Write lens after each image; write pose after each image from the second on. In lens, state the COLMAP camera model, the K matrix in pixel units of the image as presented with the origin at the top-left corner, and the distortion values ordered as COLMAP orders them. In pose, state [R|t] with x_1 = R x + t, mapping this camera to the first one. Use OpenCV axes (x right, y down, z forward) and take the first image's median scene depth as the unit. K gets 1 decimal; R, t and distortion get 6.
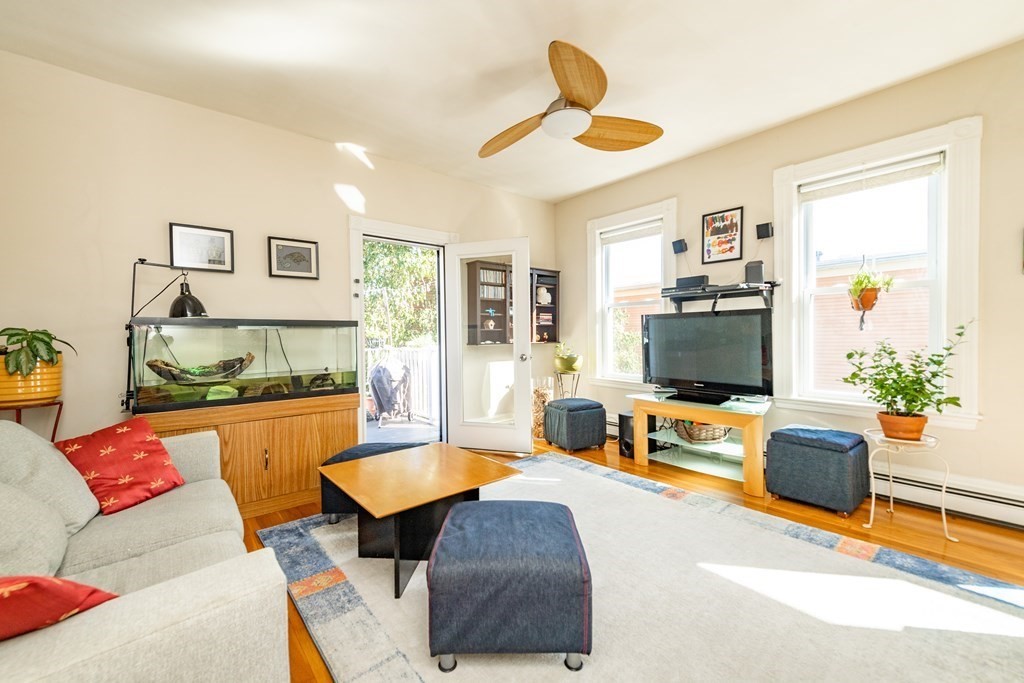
lens RADIAL K [[409.3, 0, 509.9], [0, 409.3, 339.2], [0, 0, 1]] dist [0.008364, -0.001338]
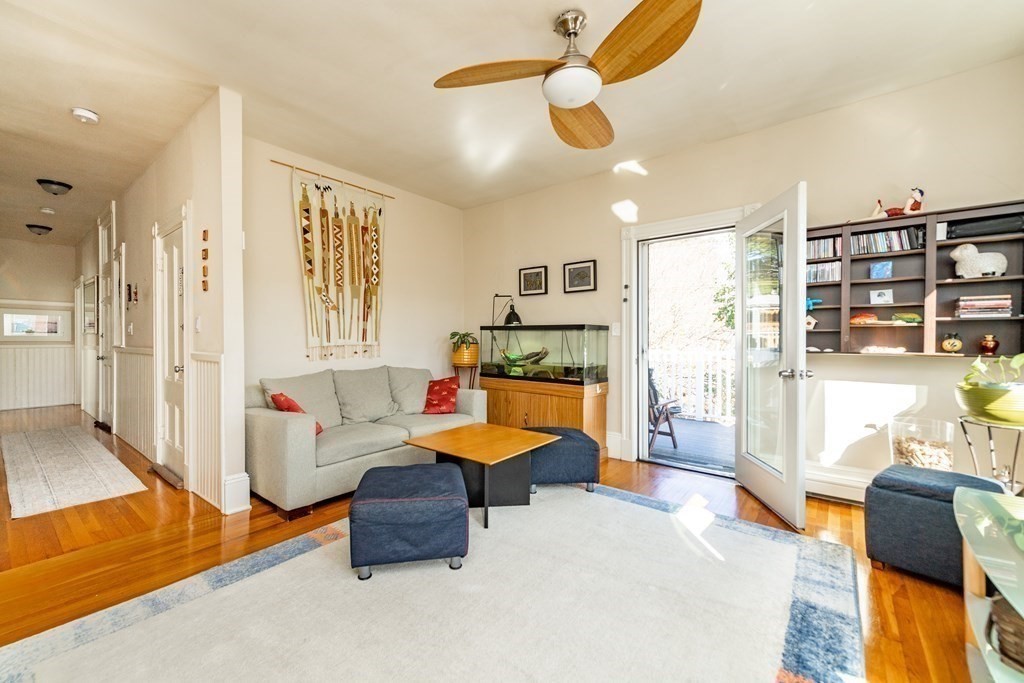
lens RADIAL K [[409.3, 0, 501.2], [0, 409.3, 338.3], [0, 0, 1]] dist [0.008364, -0.001338]
pose [[0.189024, 0.009116, -0.981930, 0.686776], [-0.018414, 0.999814, 0.005737, -0.006160], [0.981800, 0.016997, 0.189157, 0.515823]]
